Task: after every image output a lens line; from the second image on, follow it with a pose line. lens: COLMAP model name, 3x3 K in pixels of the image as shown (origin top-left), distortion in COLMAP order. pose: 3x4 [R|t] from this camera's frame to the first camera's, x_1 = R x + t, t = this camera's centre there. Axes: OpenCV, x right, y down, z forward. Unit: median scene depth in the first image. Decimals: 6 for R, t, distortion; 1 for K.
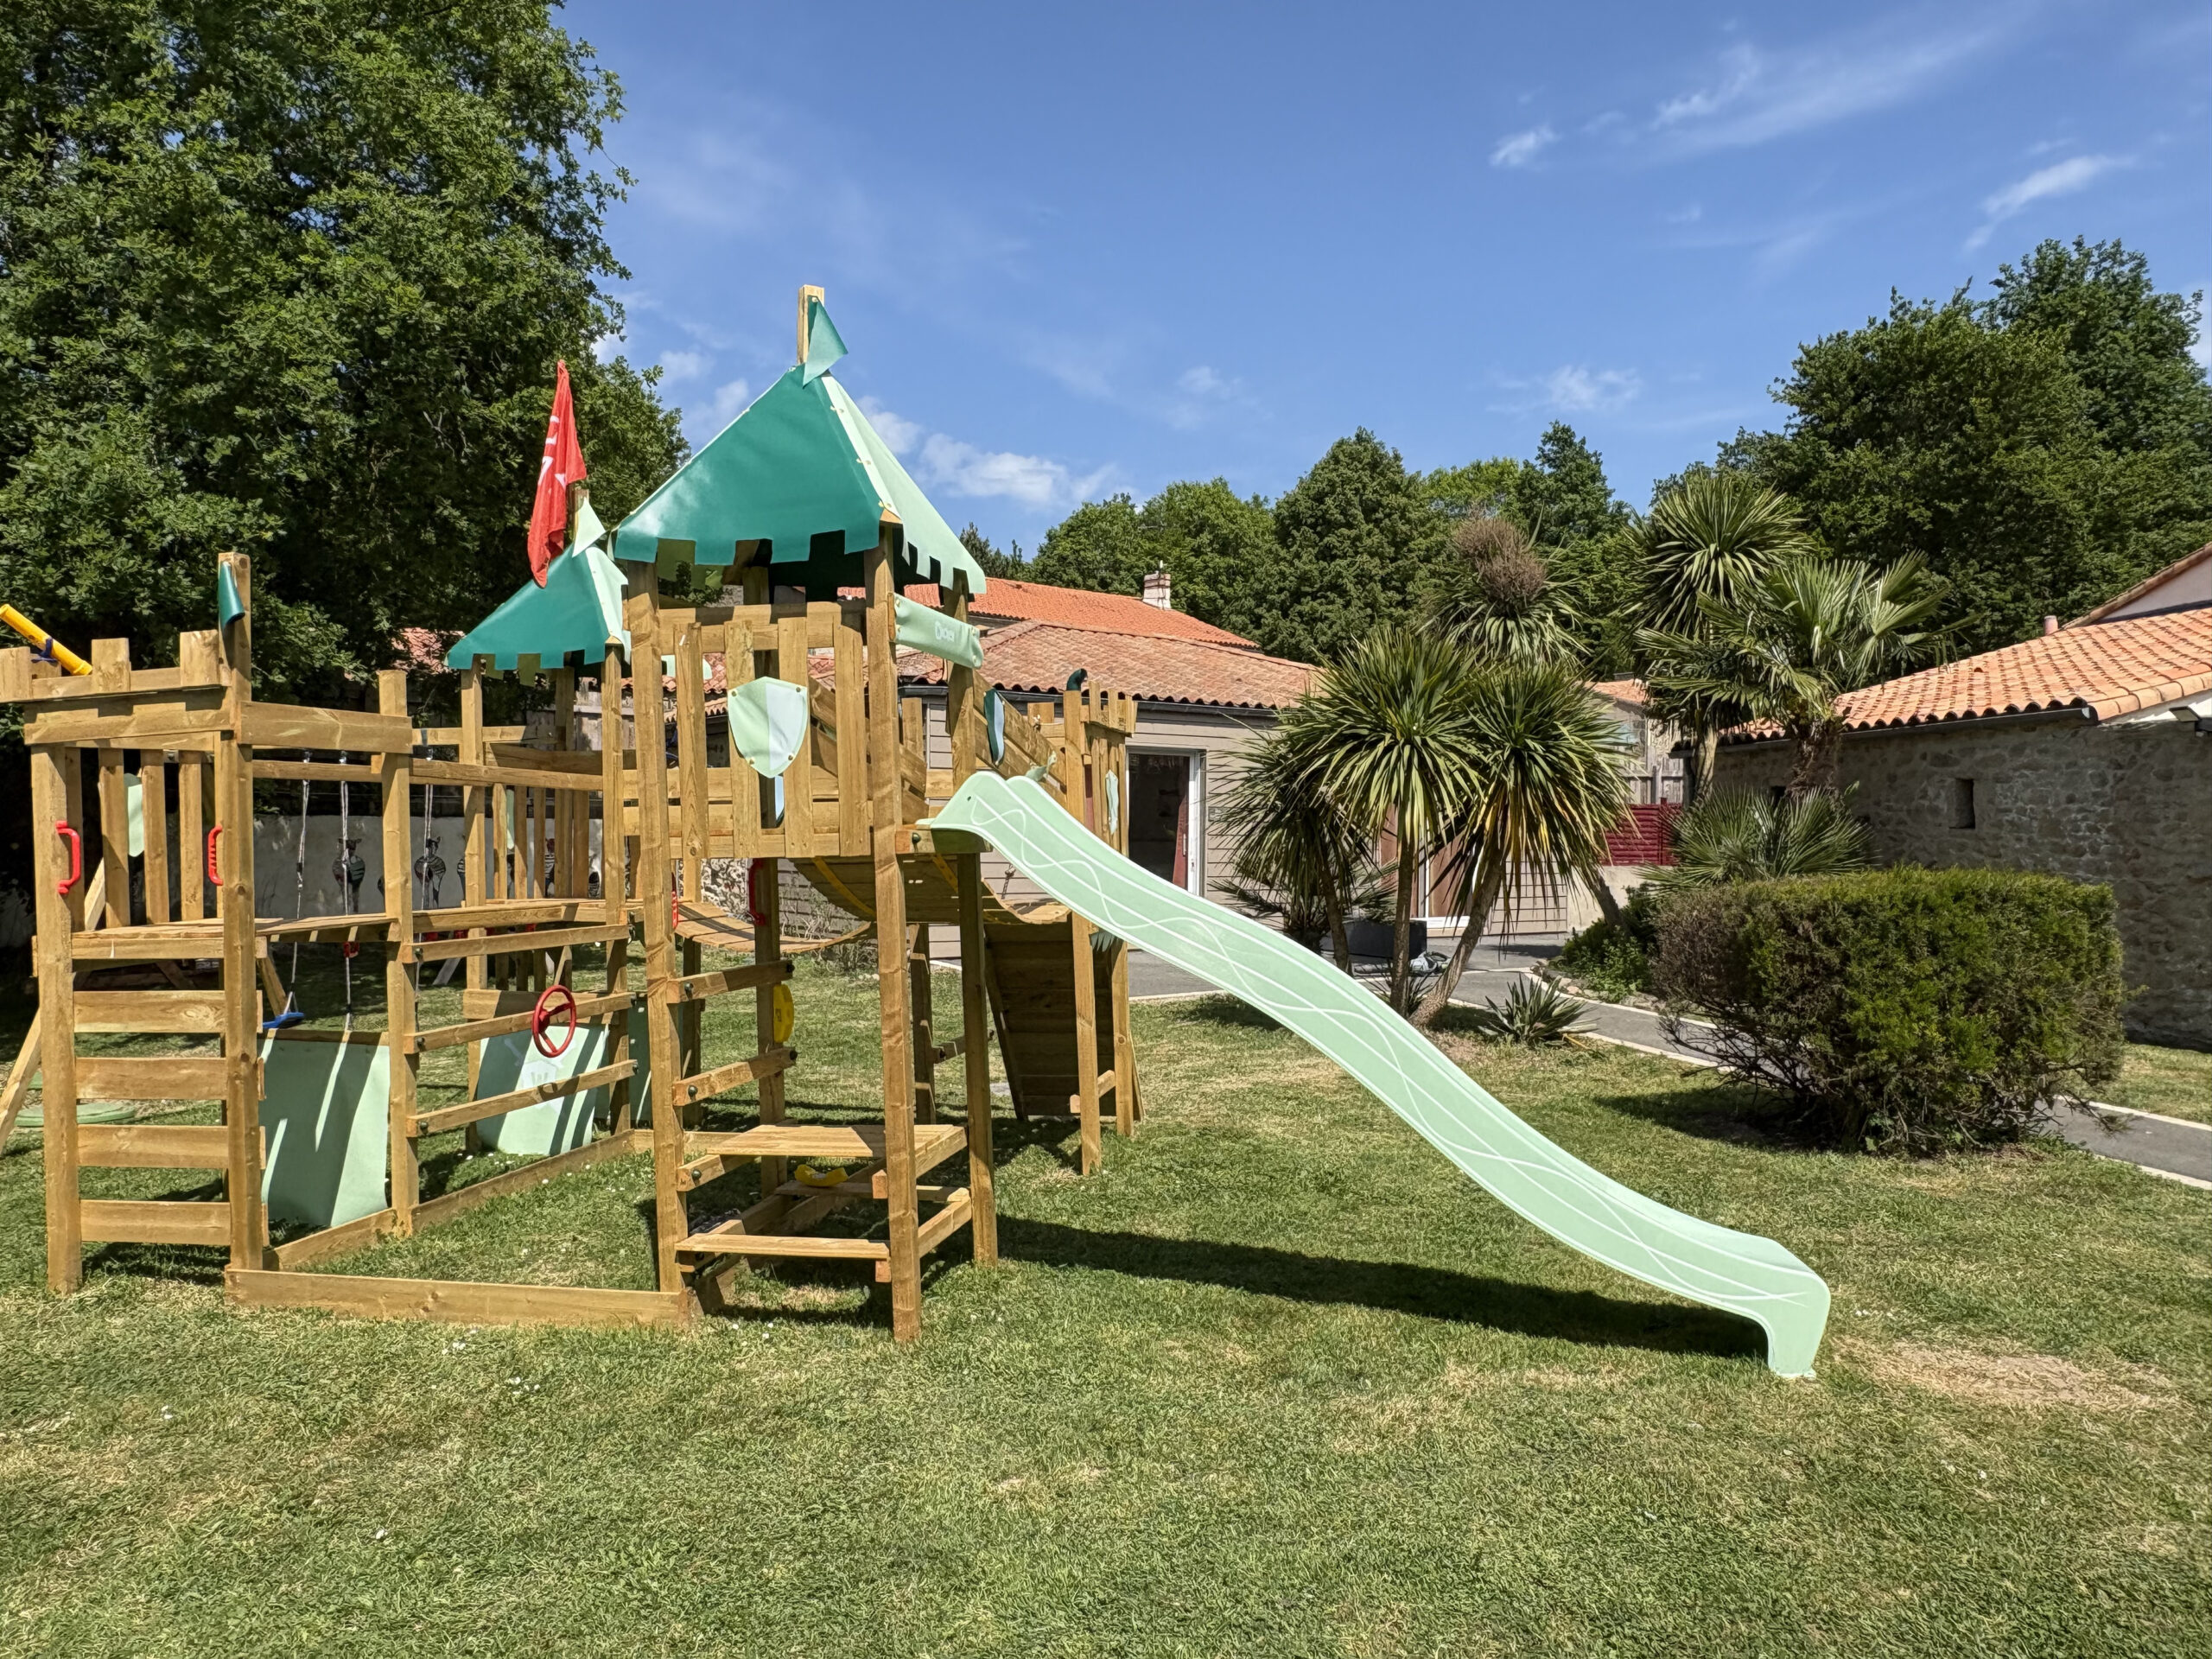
lens RADIAL K [[1580.7, 0, 1106.0], [0, 1580.7, 829.5], [0, 0, 1]] dist [0.014370, 0.006036]
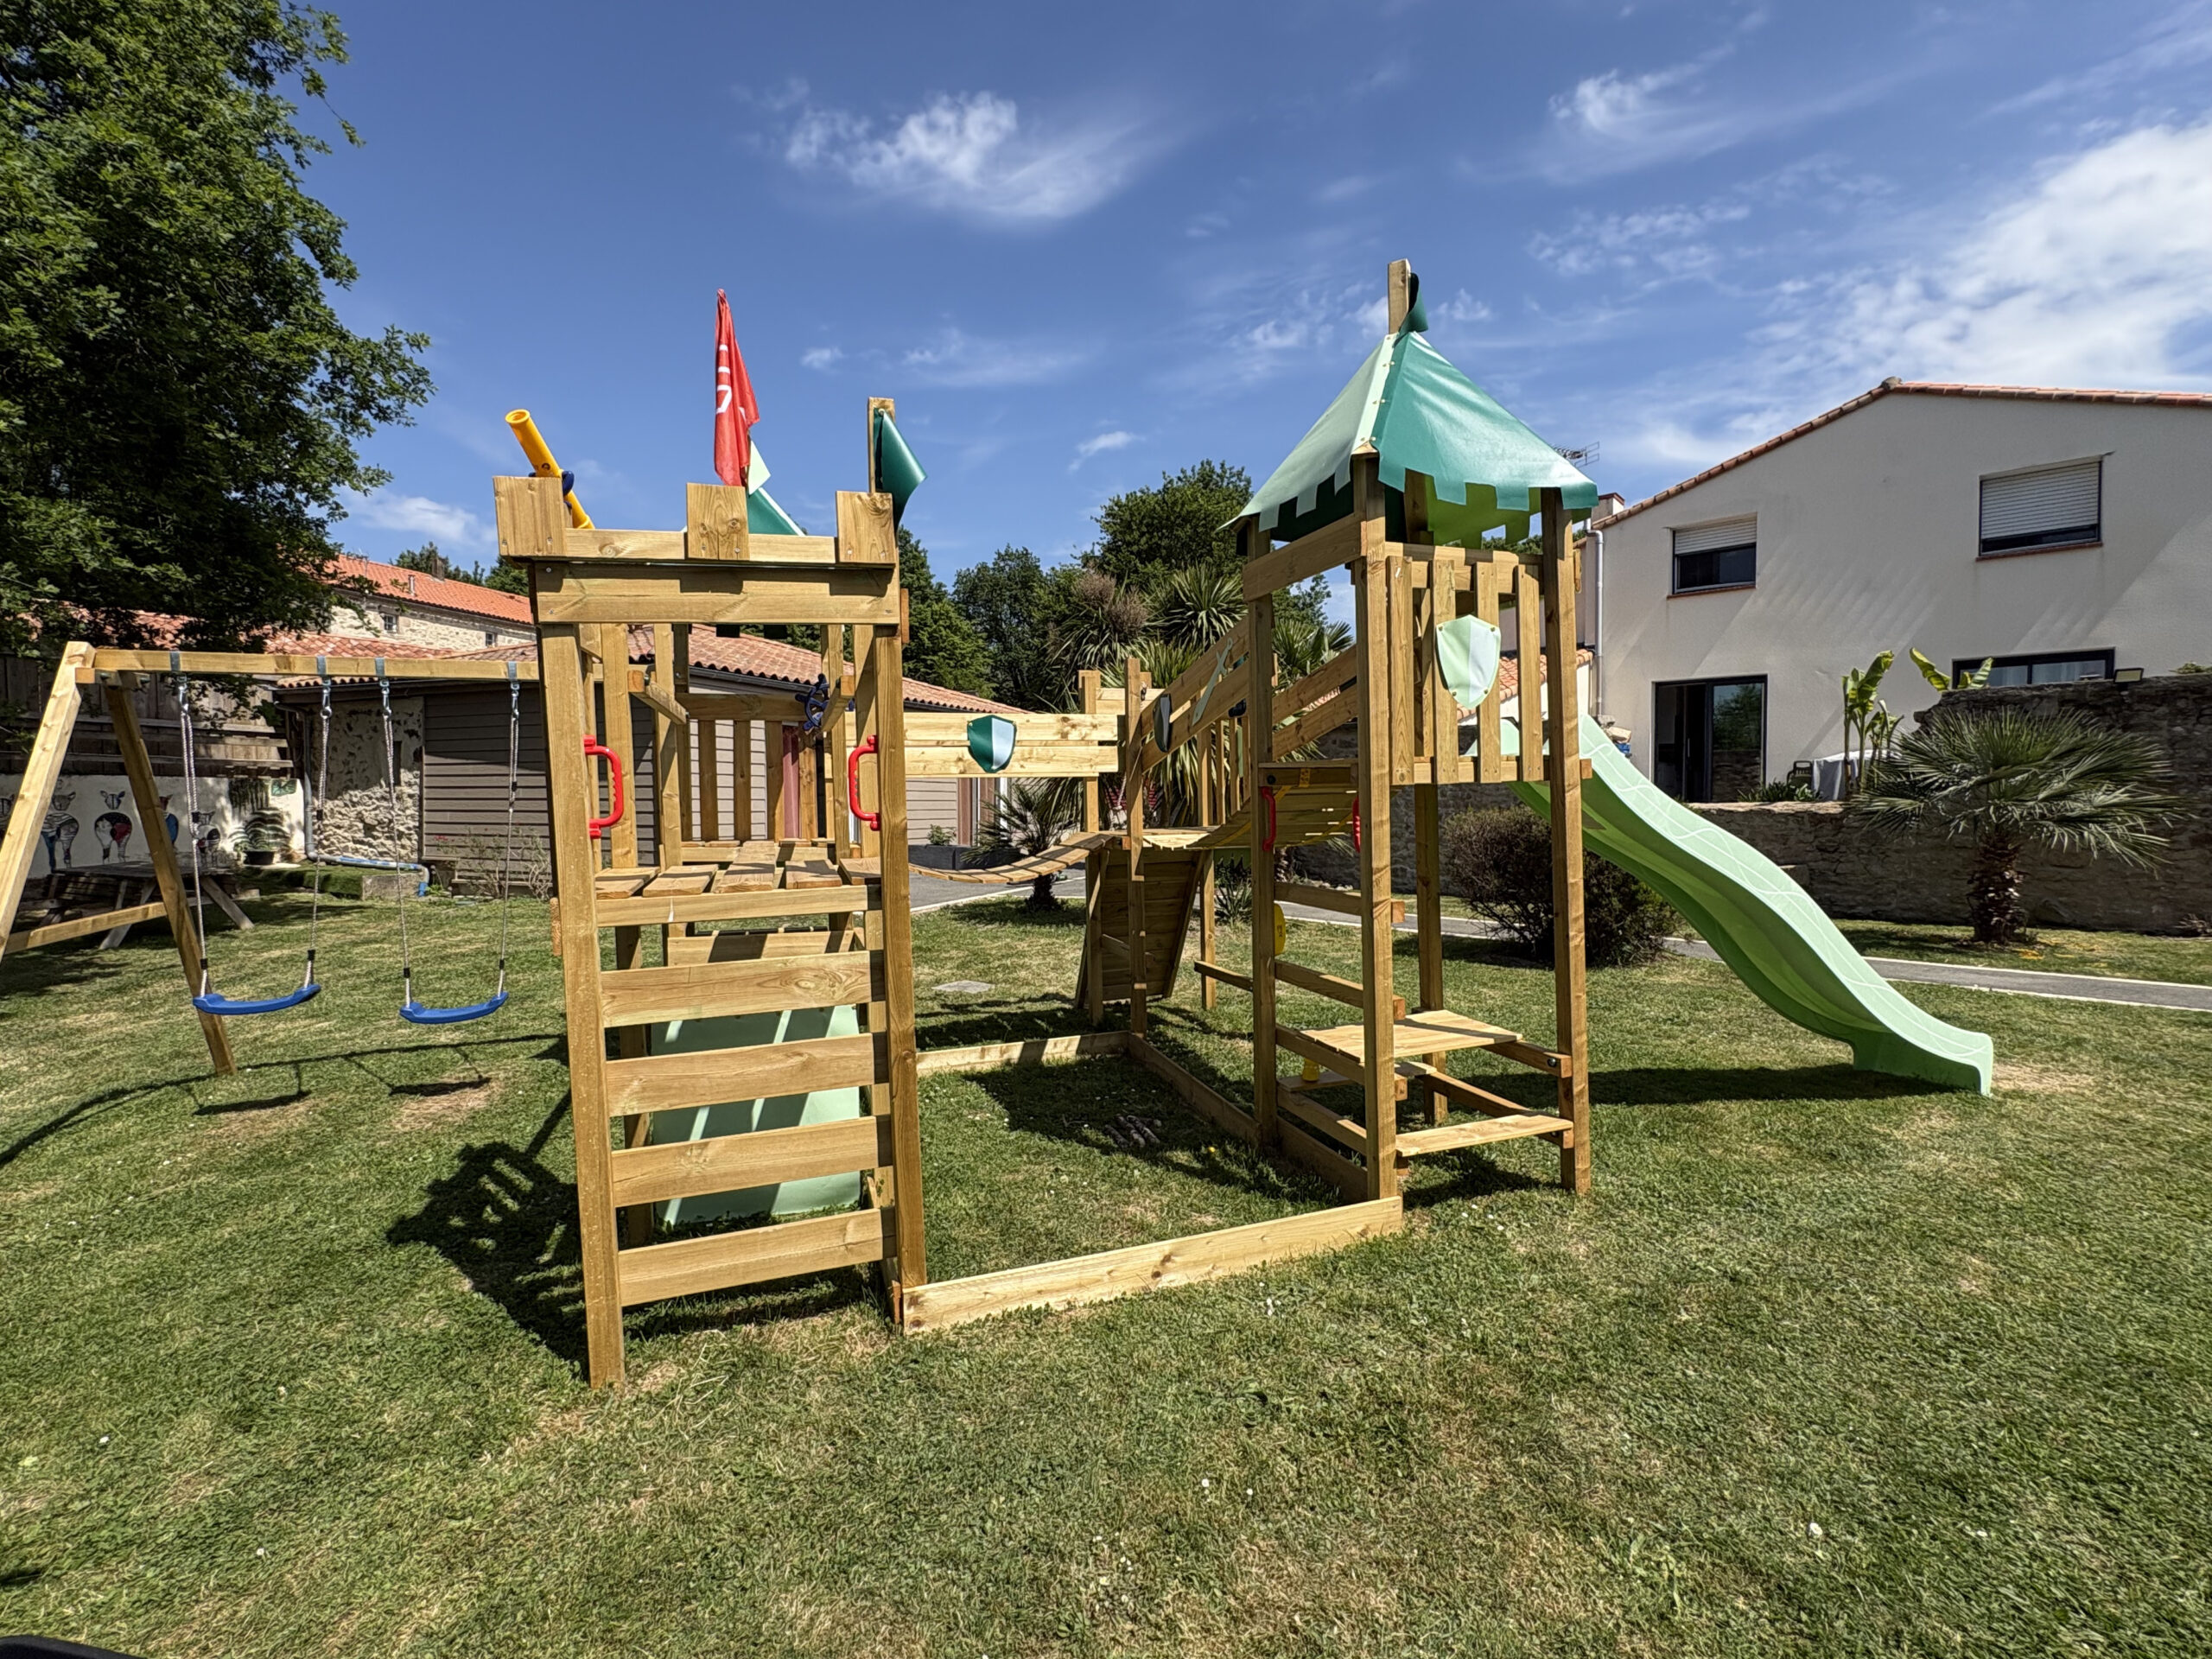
lens RADIAL K [[974.9, 0, 1106.0], [0, 974.9, 829.5], [0, 0, 1]] dist [0.017244, 0.000045]
pose [[0.842291, -0.022375, 0.538558, -0.696629], [0.003460, 0.999342, 0.036106, 0.021893], [-0.539011, -0.028549, 0.841815, 0.503131]]
